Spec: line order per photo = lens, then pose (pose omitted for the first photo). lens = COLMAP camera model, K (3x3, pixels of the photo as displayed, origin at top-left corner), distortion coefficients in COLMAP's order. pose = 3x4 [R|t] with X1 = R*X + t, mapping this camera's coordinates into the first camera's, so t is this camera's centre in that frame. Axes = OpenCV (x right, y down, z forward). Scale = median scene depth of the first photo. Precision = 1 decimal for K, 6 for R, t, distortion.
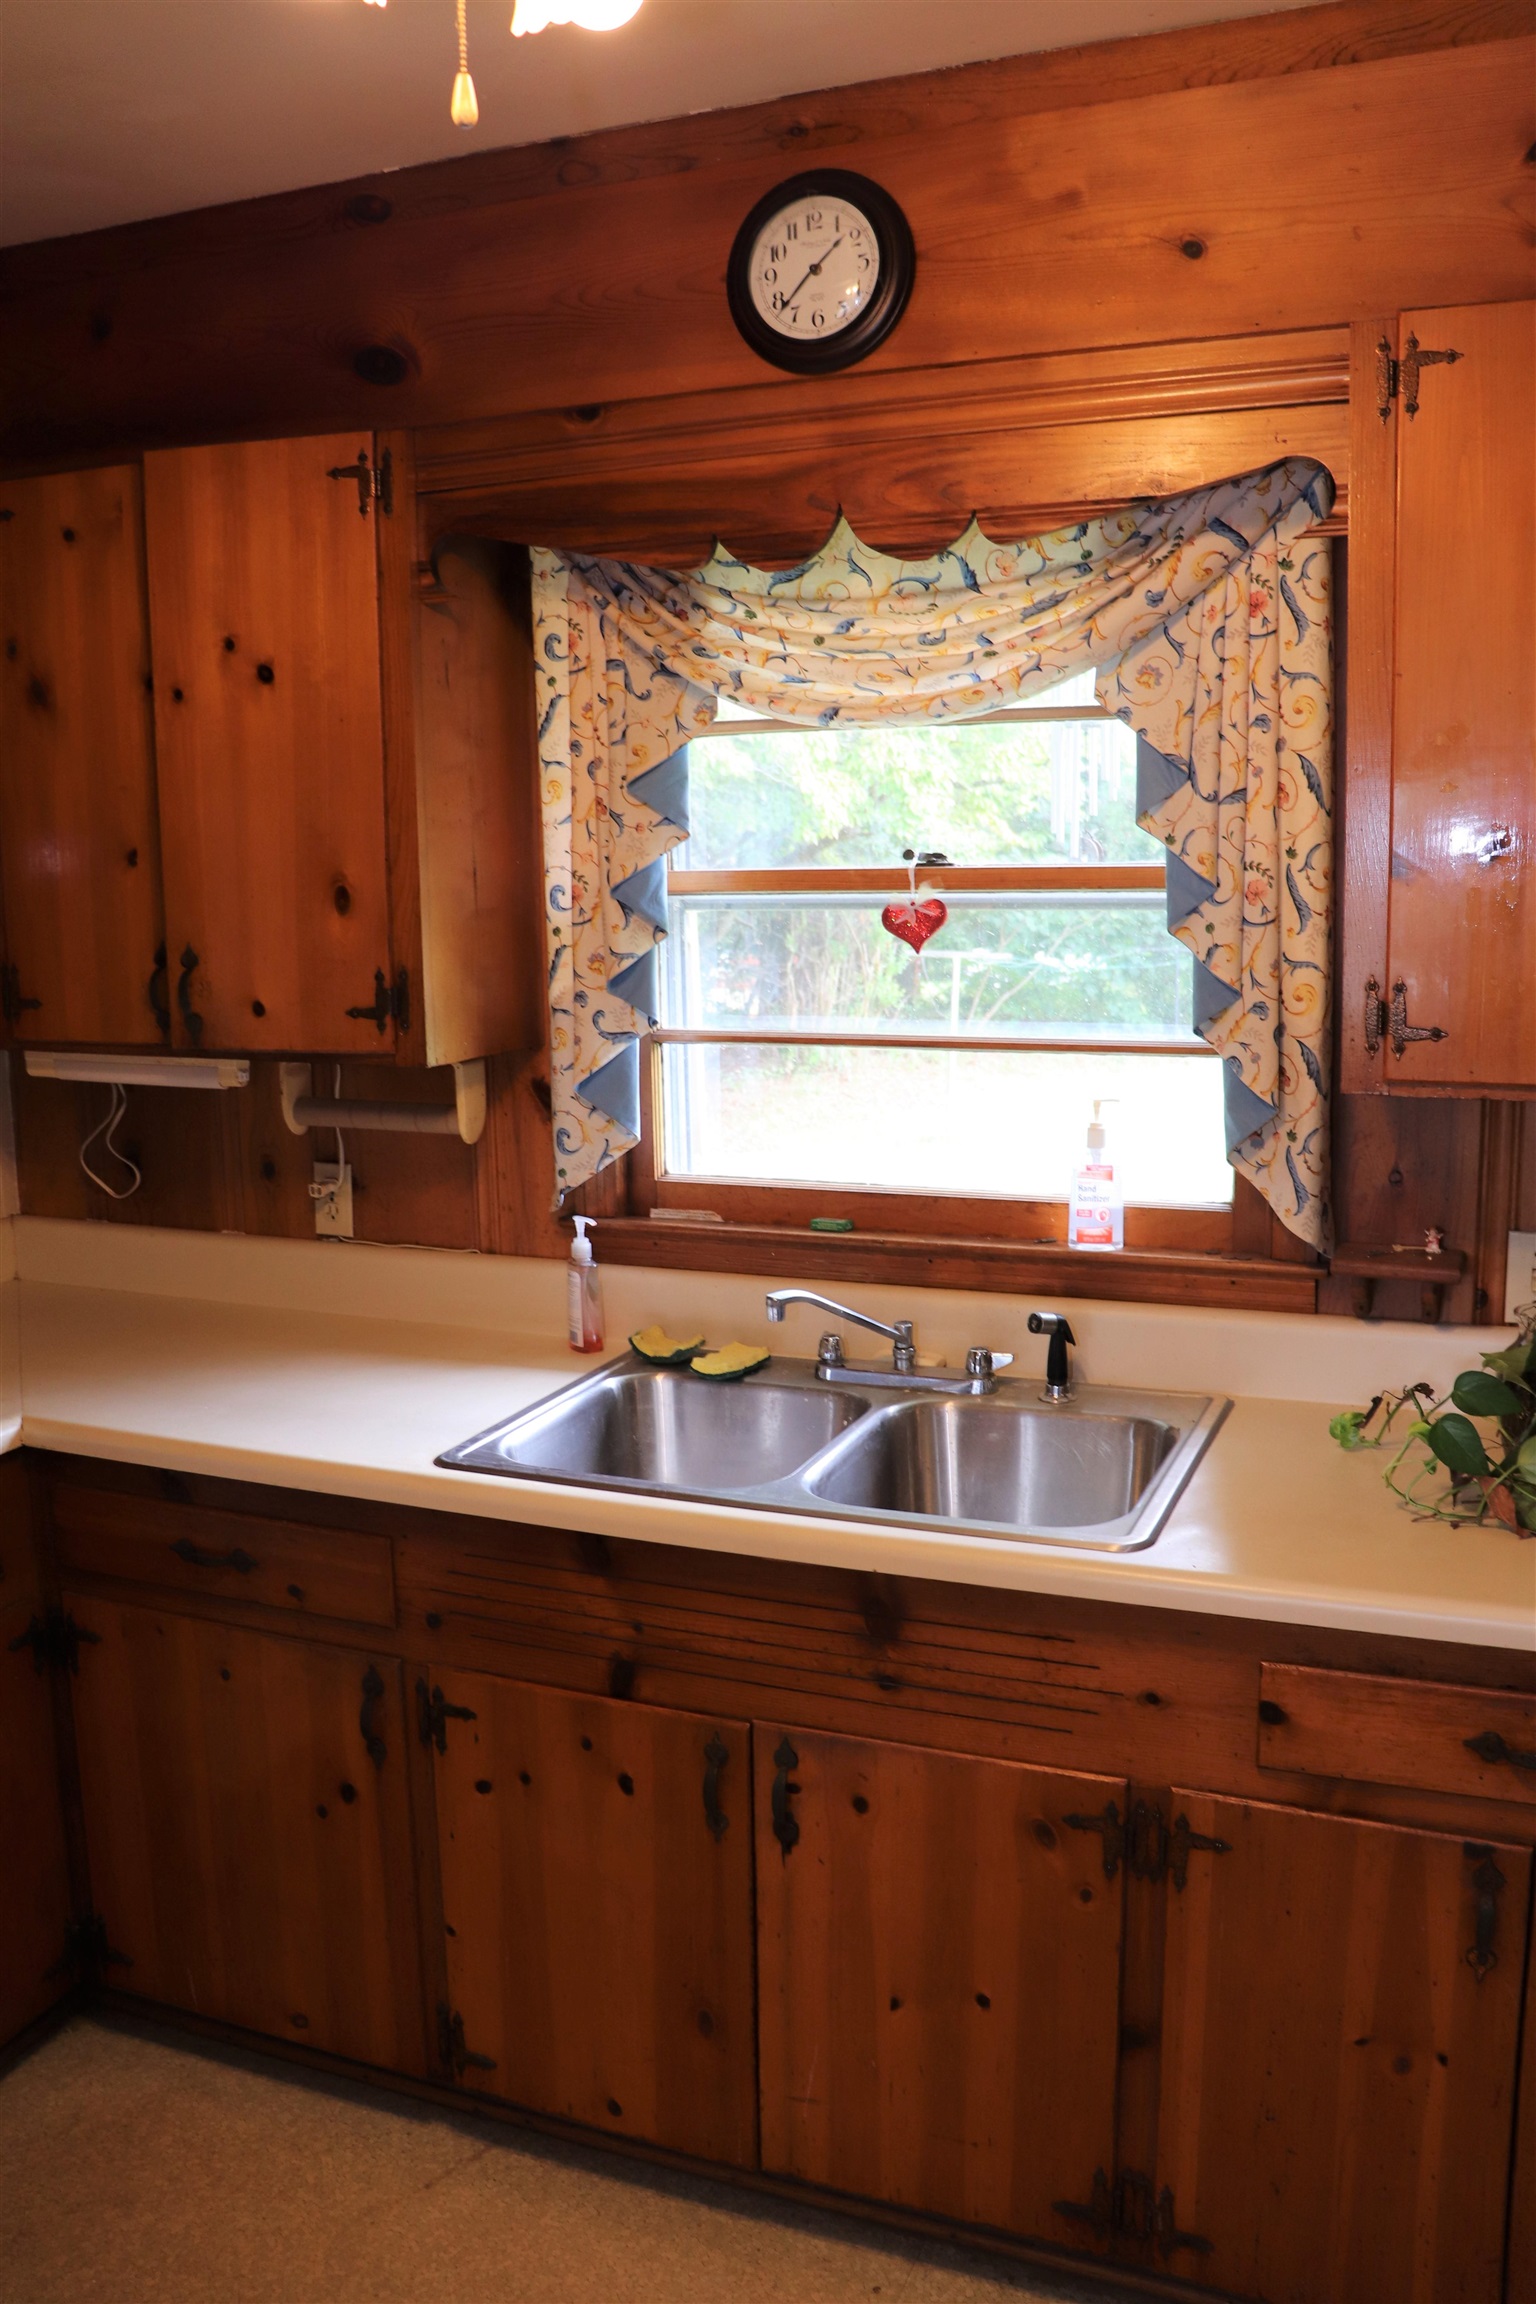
lens RADIAL K [[1899.6, 0, 797.5], [0, 1899.6, 1141.3], [0, 0, 1]] dist [-0.176935, 0.160174]
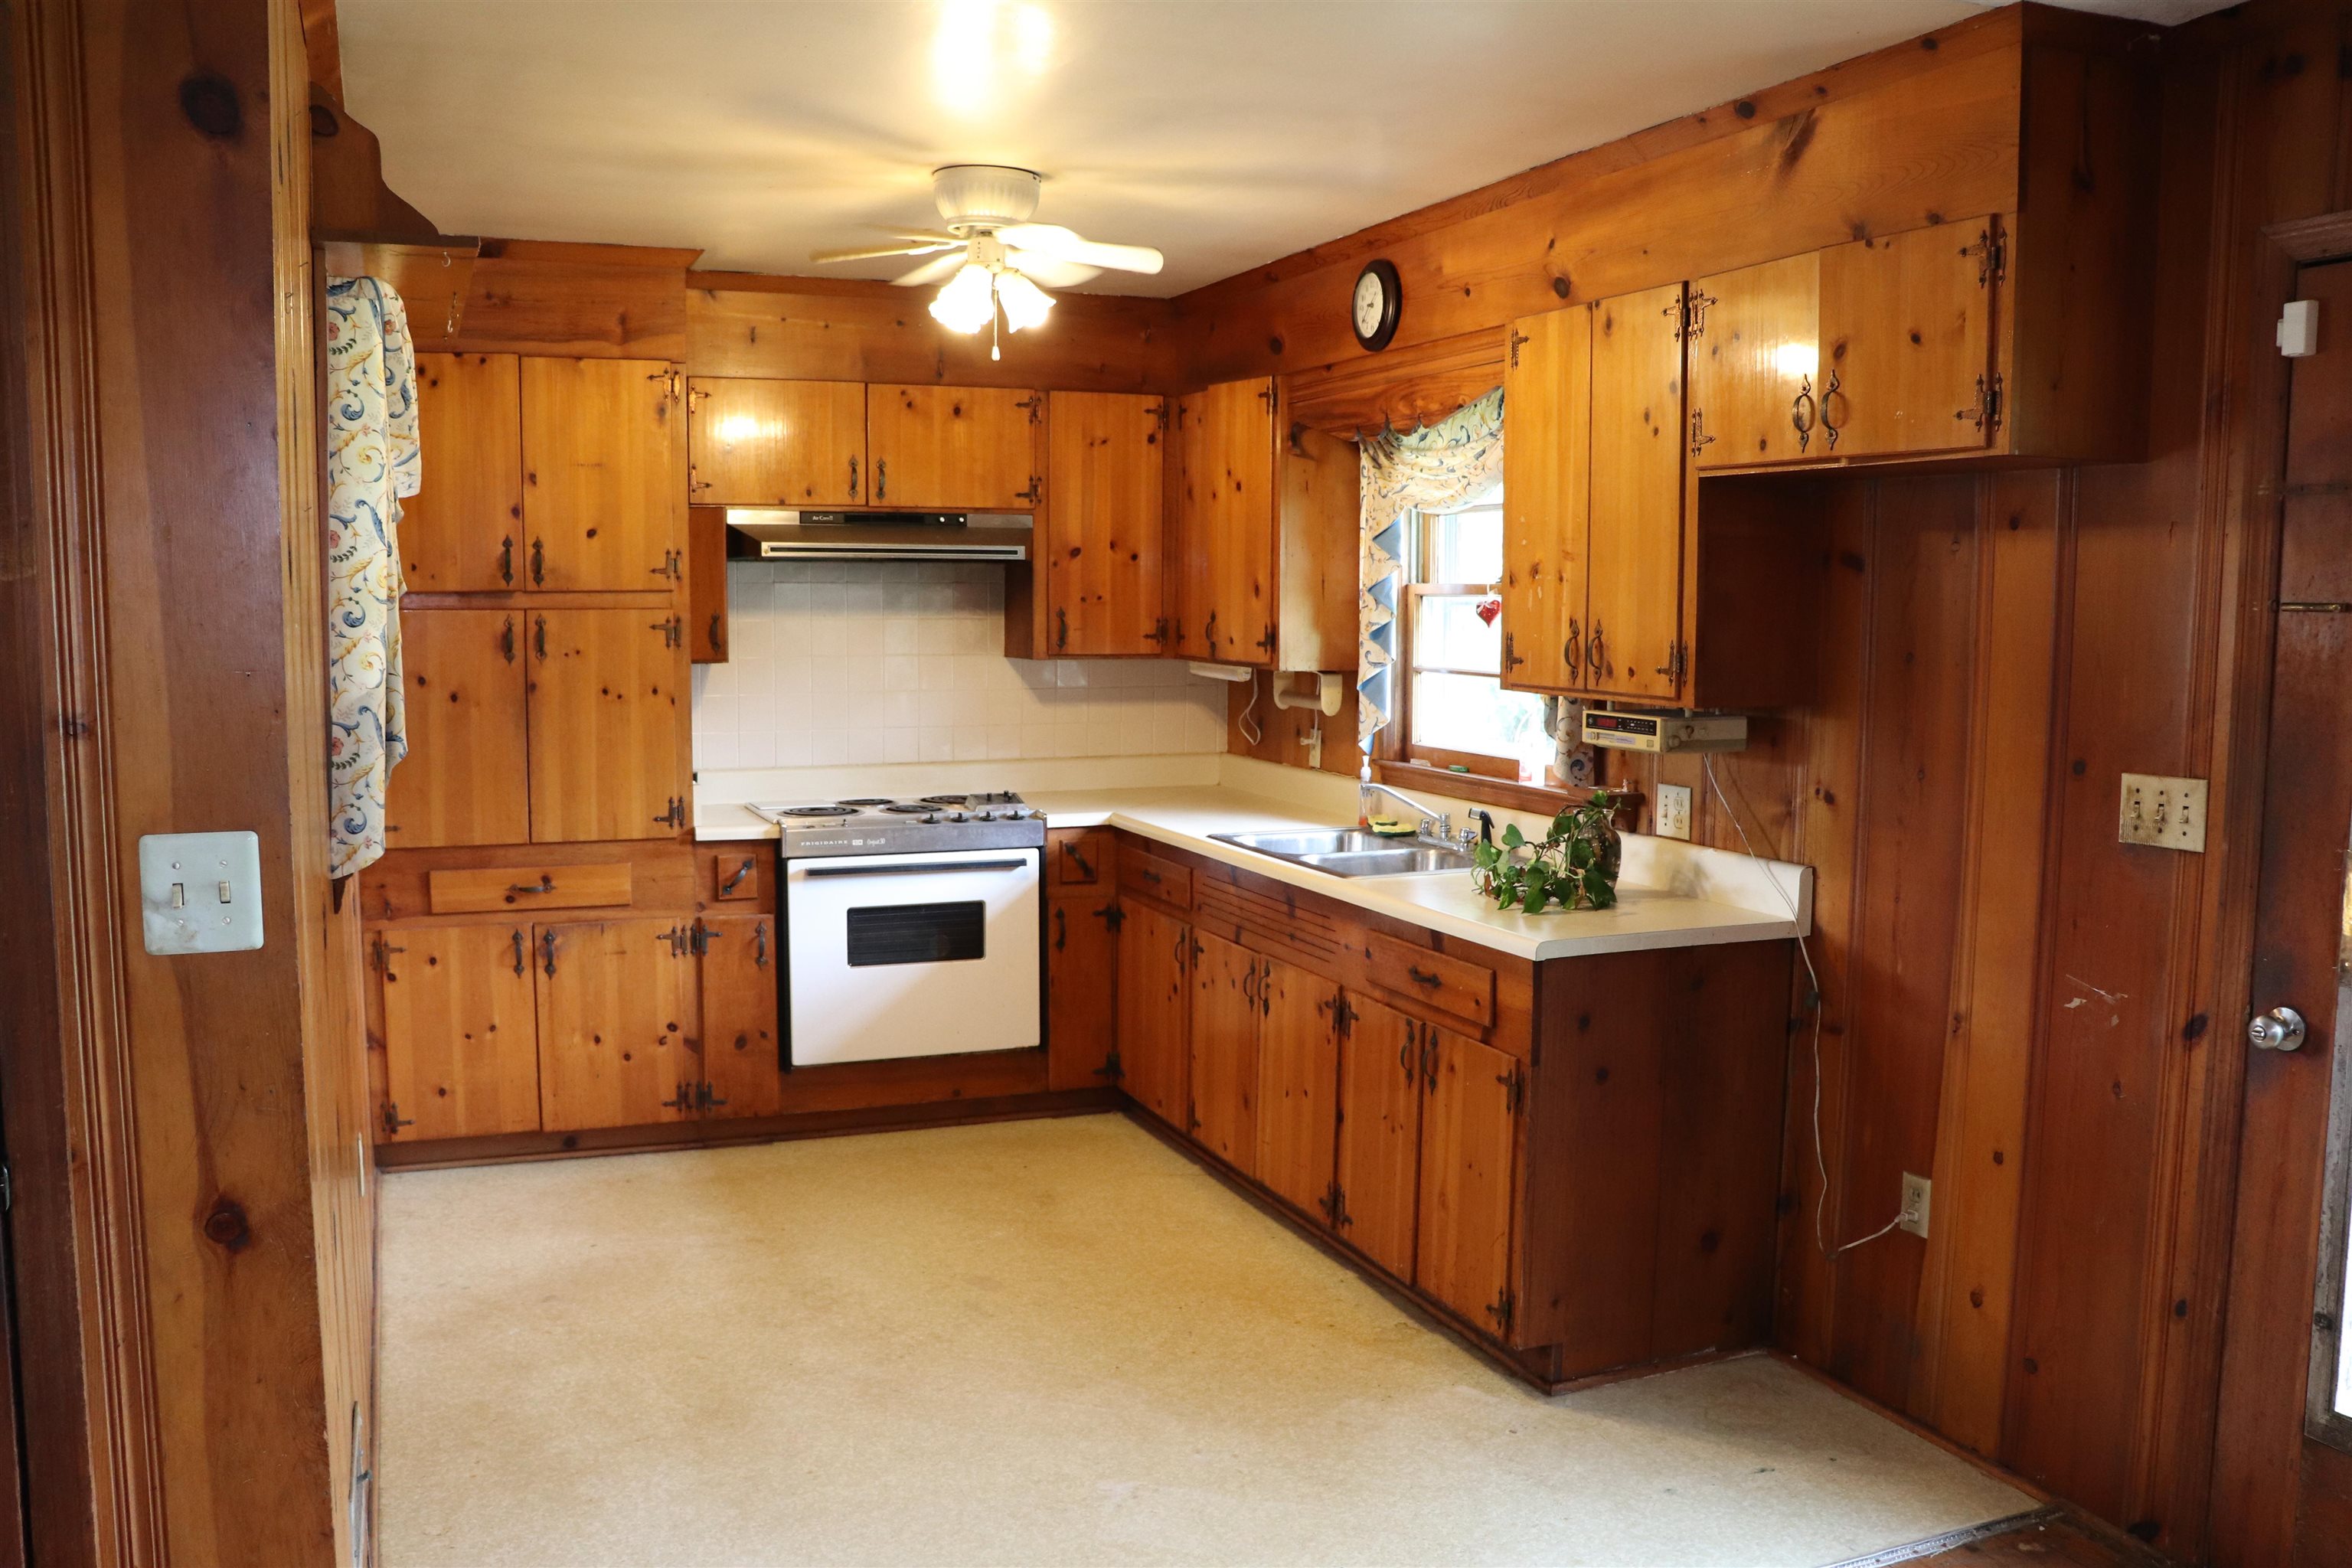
lens RADIAL K [[1939.2, 0, 1175.9], [0, 1939.2, 804.9], [0, 0, 1]] dist [-0.176935, 0.160174]
pose [[0.701656, 0.099629, -0.705516, 1.297187], [-0.127152, 0.991790, 0.013598, 0.097136], [0.701078, 0.080167, 0.708564, -0.624042]]
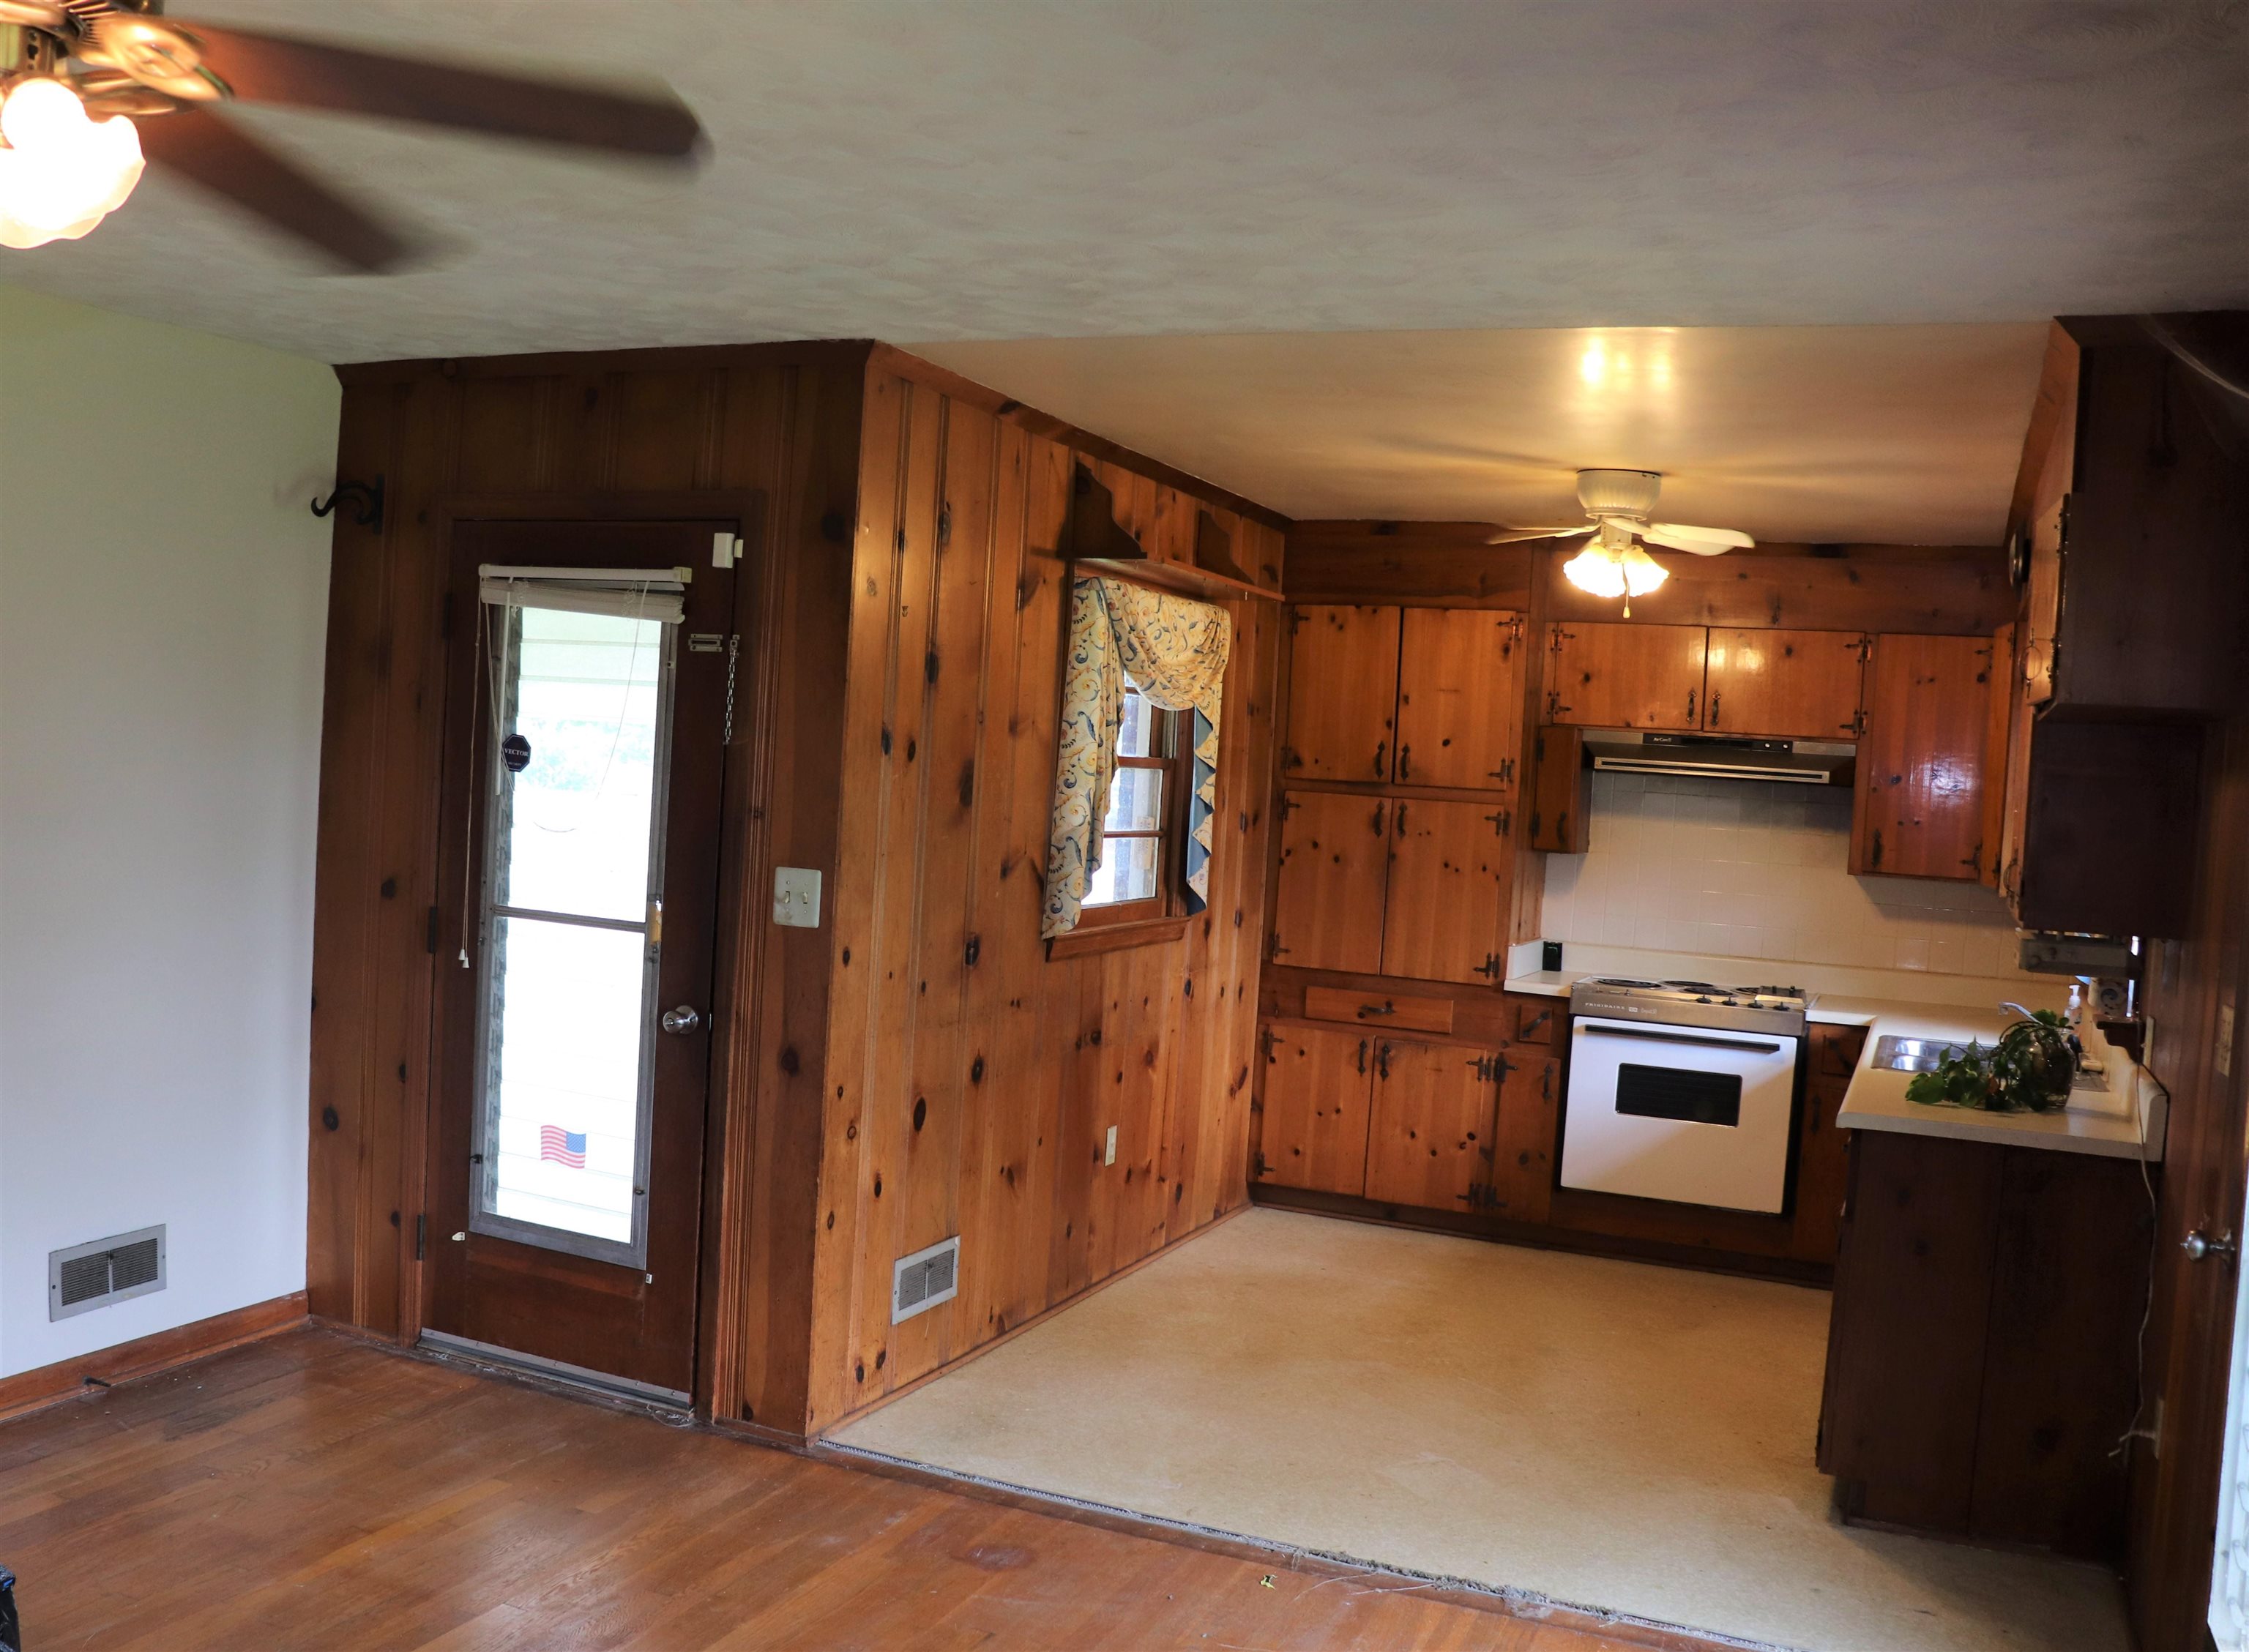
lens RADIAL K [[2042.3, 0, 1029.0], [0, 2042.3, 837.3], [0, 0, 1]] dist [-0.109438, 0.014397]
pose [[-0.034410, 0.056119, -0.997831, 2.266149], [-0.210520, 0.975613, 0.062129, -0.012261], [0.976984, 0.212201, -0.021756, -0.104332]]
